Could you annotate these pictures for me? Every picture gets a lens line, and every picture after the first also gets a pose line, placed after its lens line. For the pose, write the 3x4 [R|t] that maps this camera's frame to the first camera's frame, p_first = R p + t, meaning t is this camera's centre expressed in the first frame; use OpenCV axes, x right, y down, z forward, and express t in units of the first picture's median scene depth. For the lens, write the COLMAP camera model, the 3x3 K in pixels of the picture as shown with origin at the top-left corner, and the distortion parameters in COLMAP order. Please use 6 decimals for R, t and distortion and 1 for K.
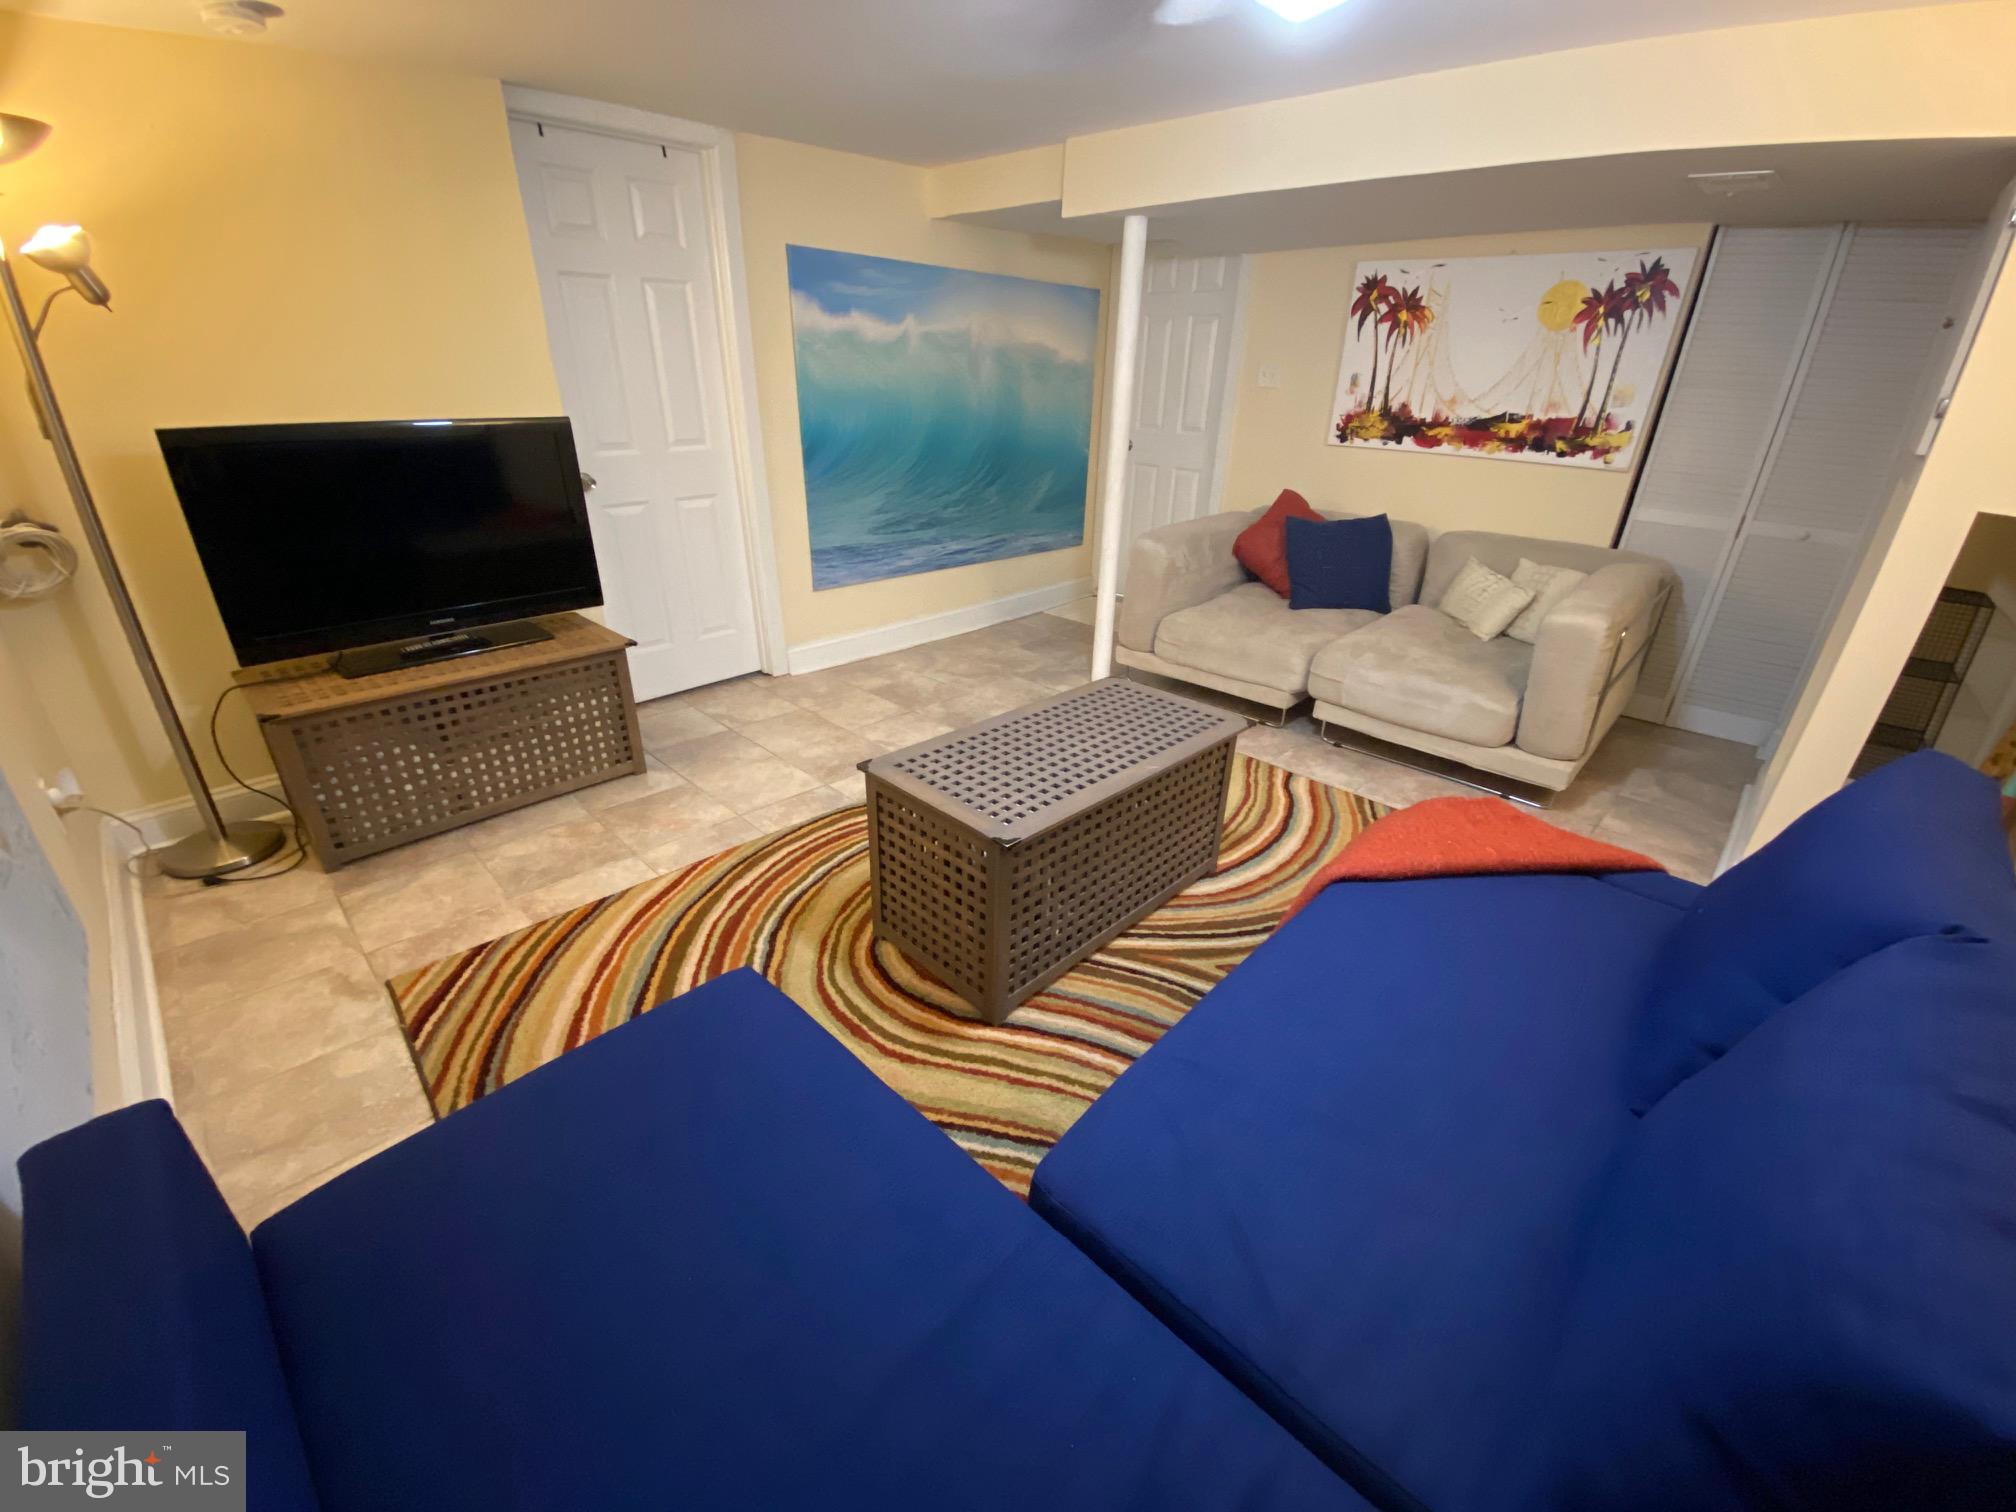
lens RADIAL K [[826.5, 0, 1024.3], [0, 826.5, 747.1], [0, 0, 1]] dist [0.023776, -0.031424]
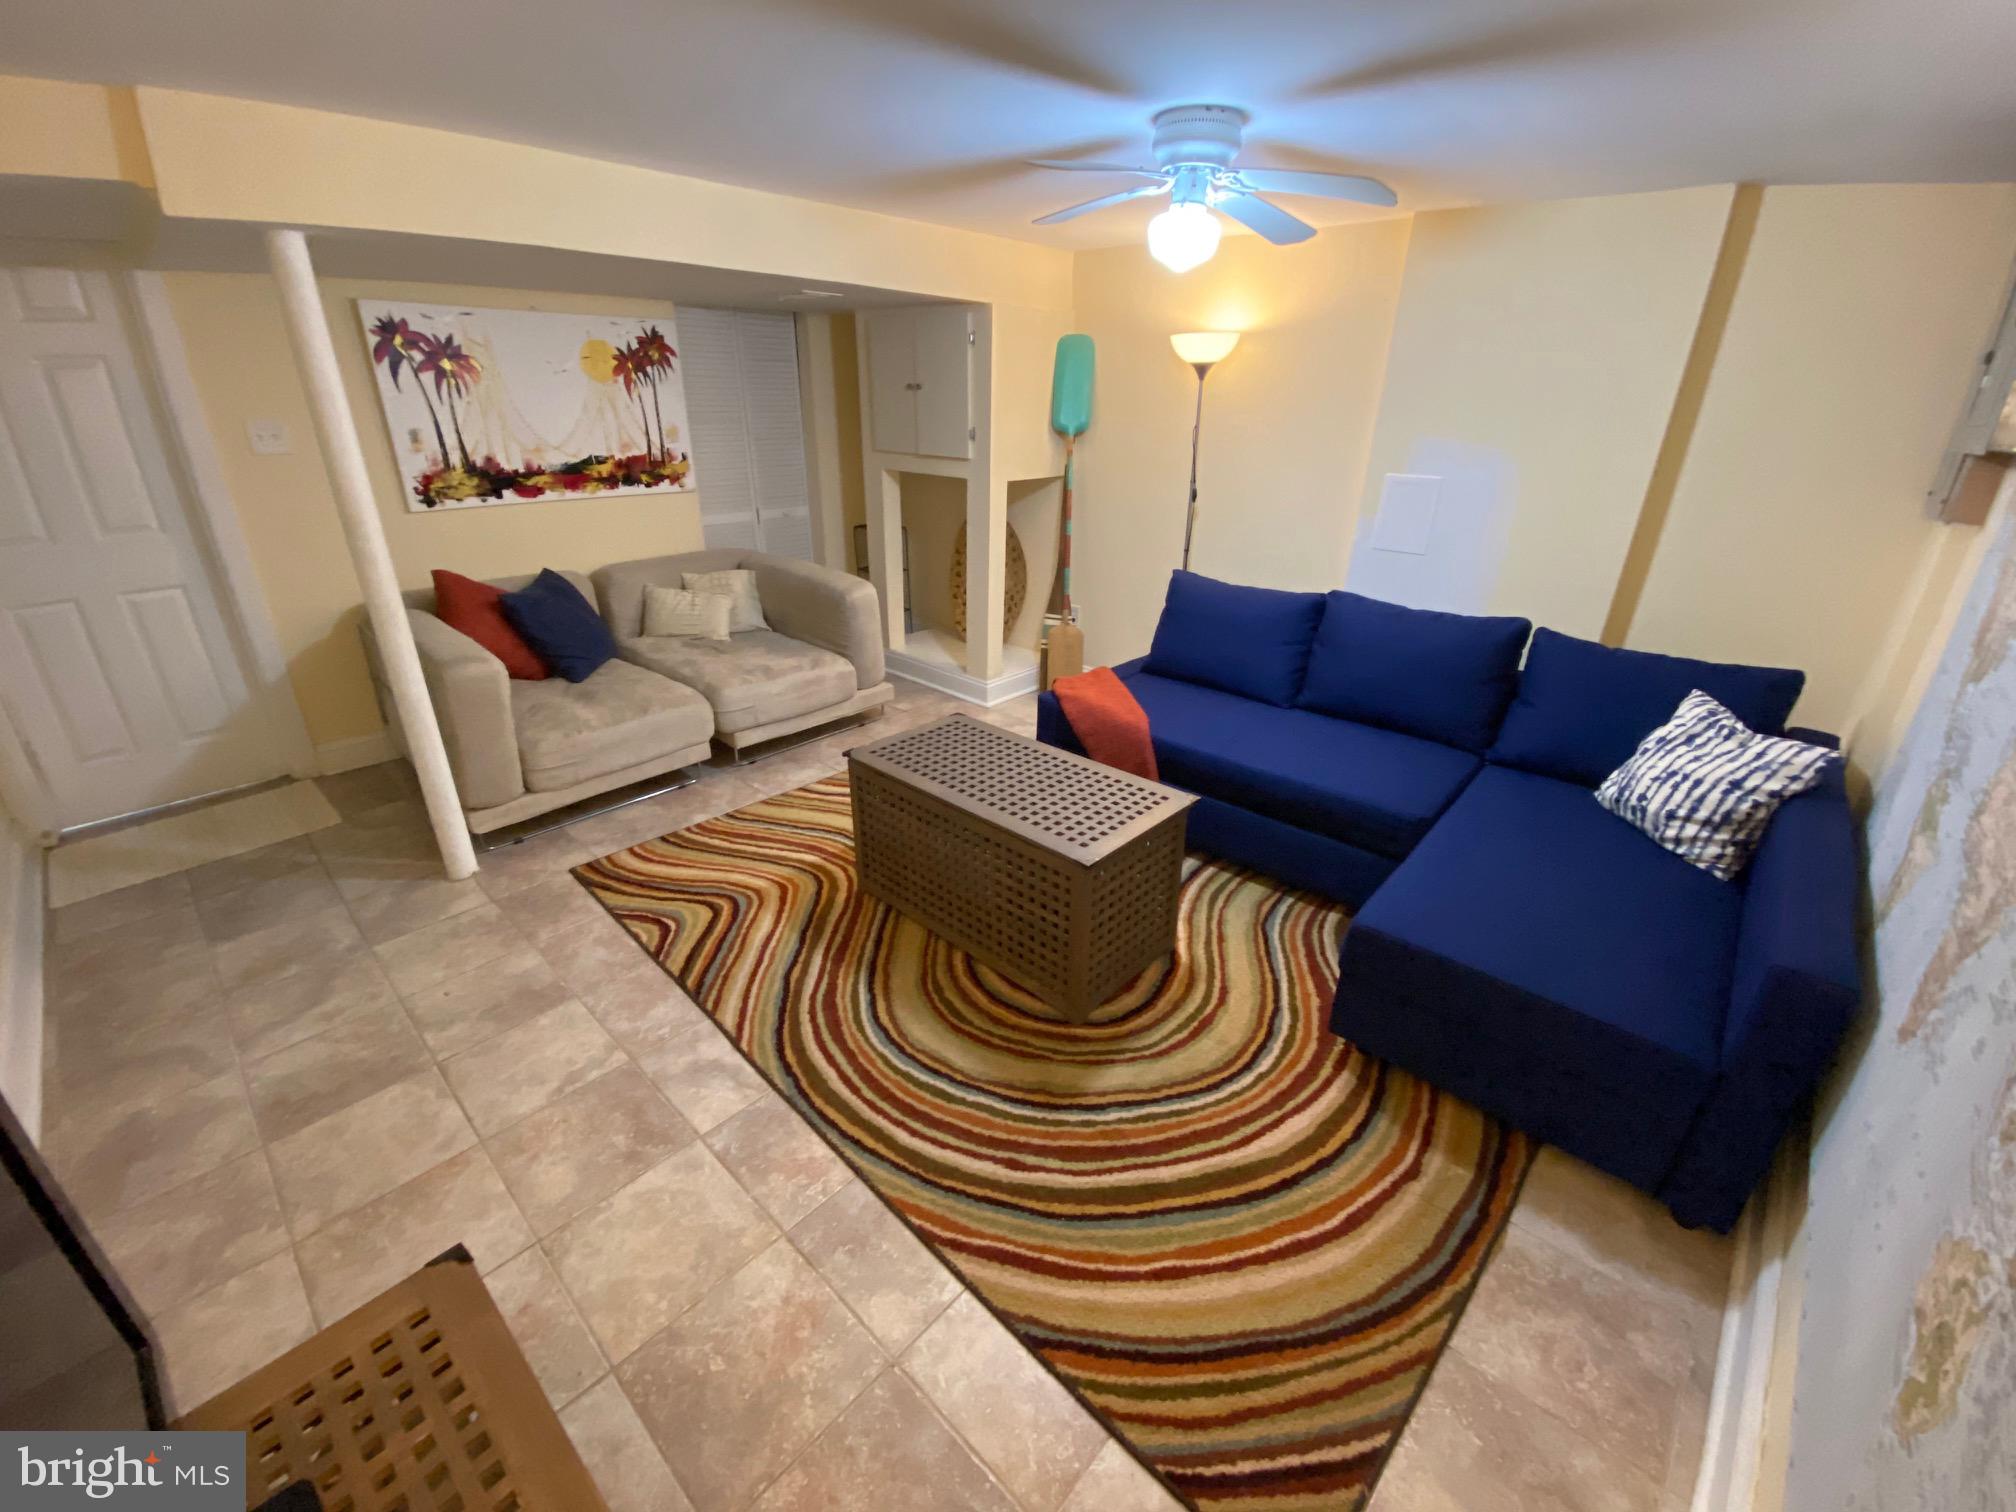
lens RADIAL K [[792.3, 0, 1031.6], [0, 792.3, 734.1], [0, 0, 1]] dist [-0.000543, -0.012039]
pose [[-0.020566, -0.414202, 0.909953, -0.549882], [0.405714, 0.828380, 0.386241, -0.278047], [-0.913769, 0.377124, 0.151011, 0.472076]]
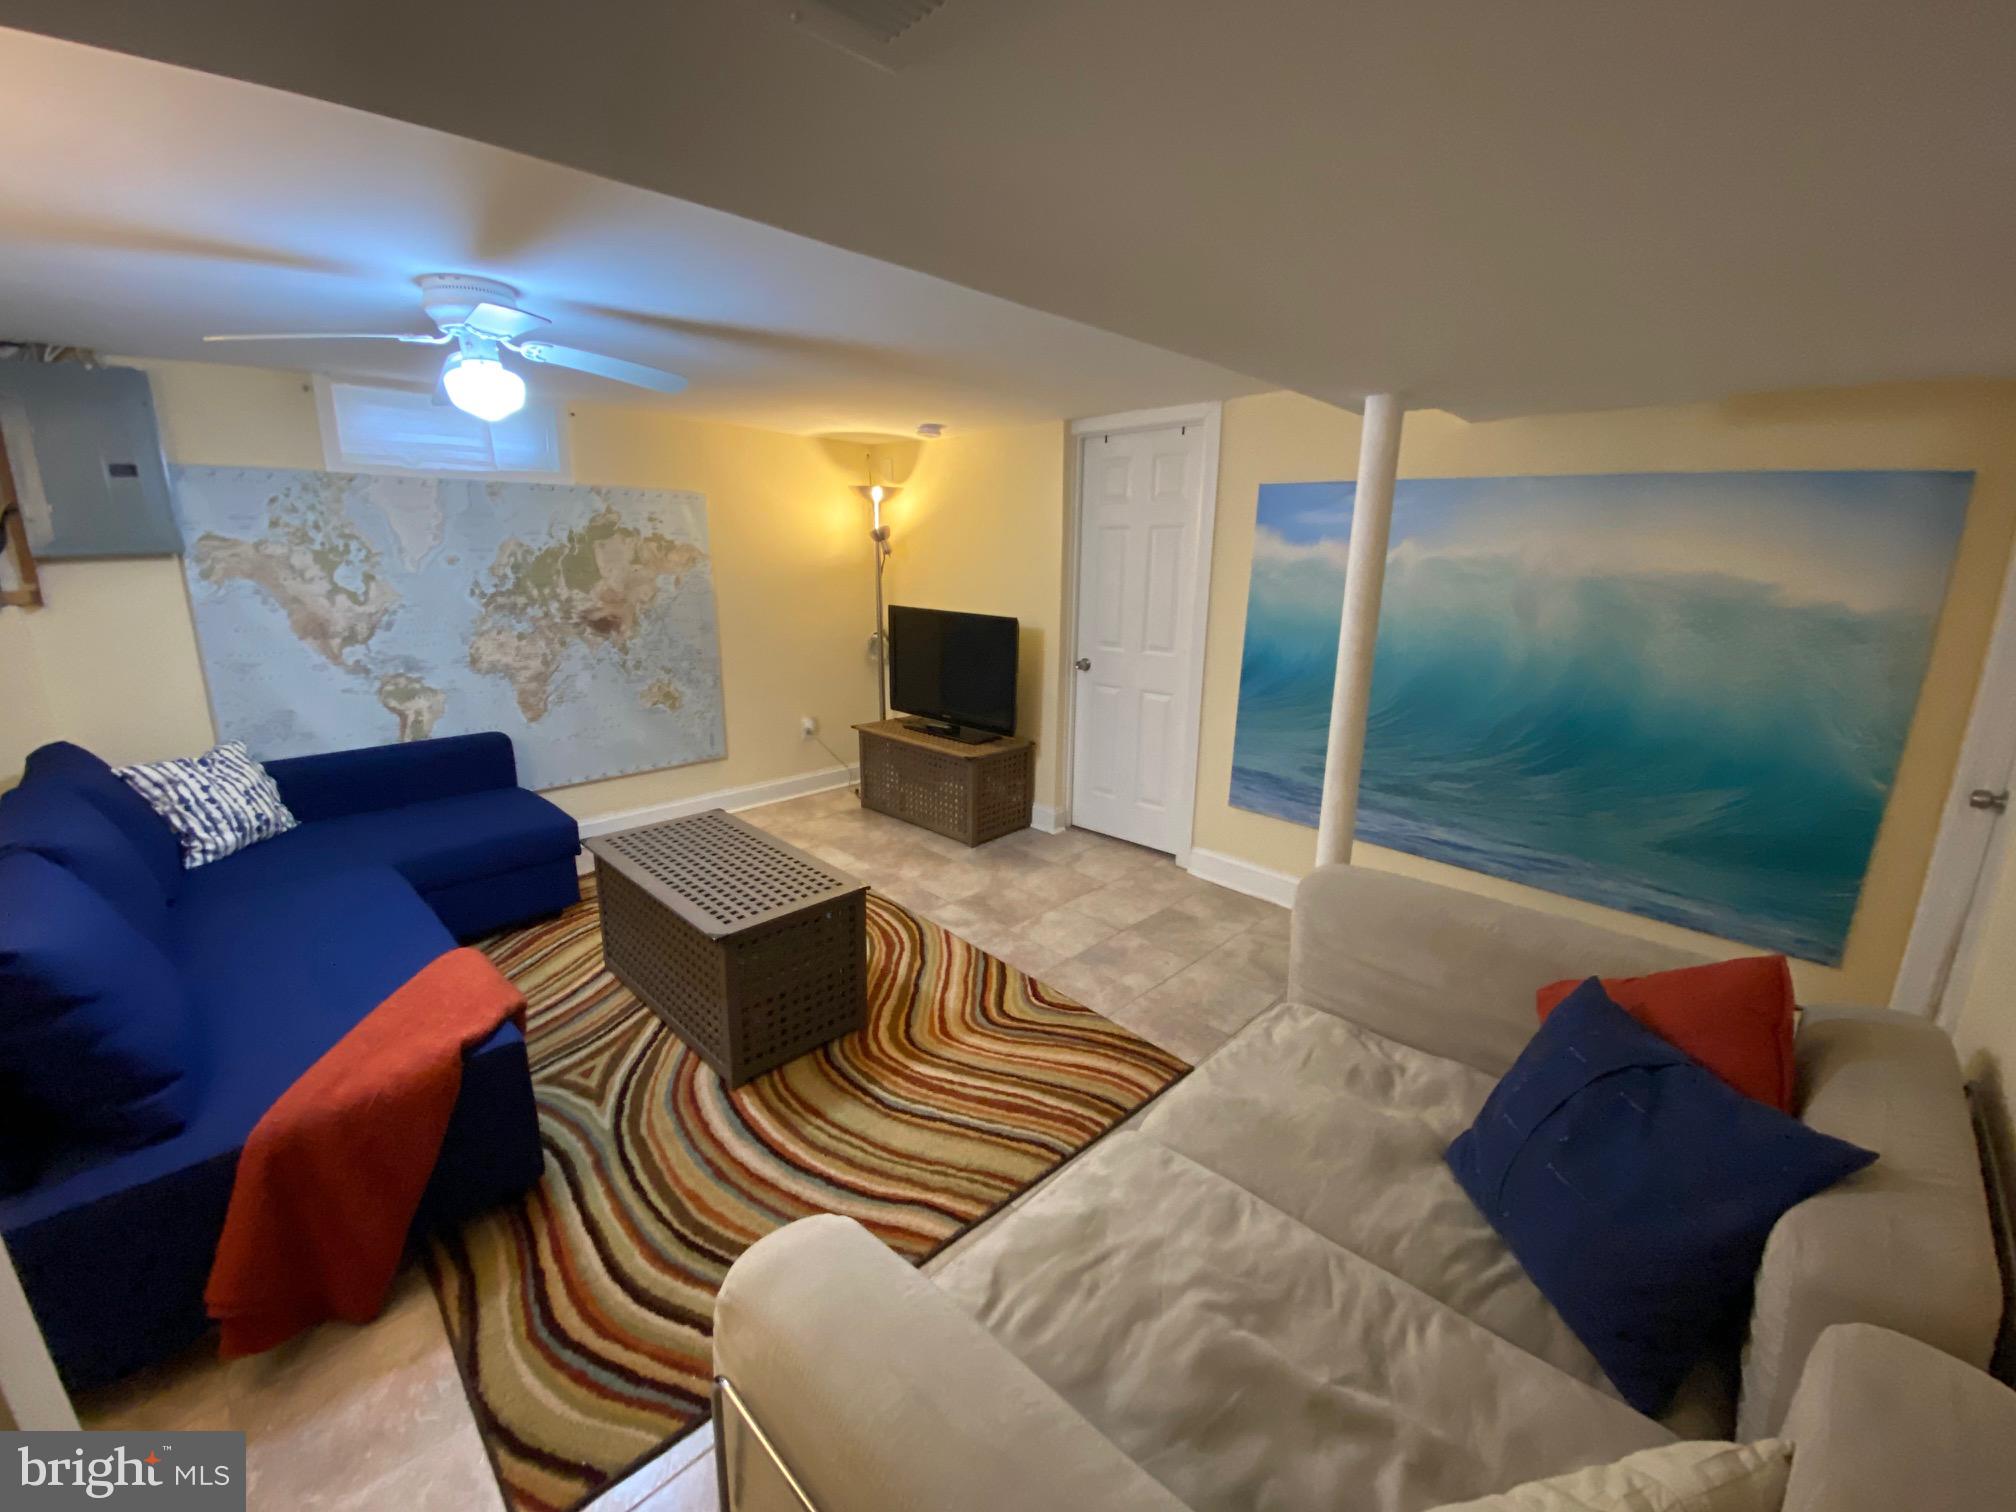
lens RADIAL K [[826.5, 0, 1024.3], [0, 826.5, 747.1], [0, 0, 1]] dist [0.023776, -0.031424]
pose [[-0.013921, 0.210742, -0.977443, 0.754192], [-0.434874, 0.878968, 0.195704, -0.369304], [0.900384, 0.427789, 0.079410, 0.748453]]
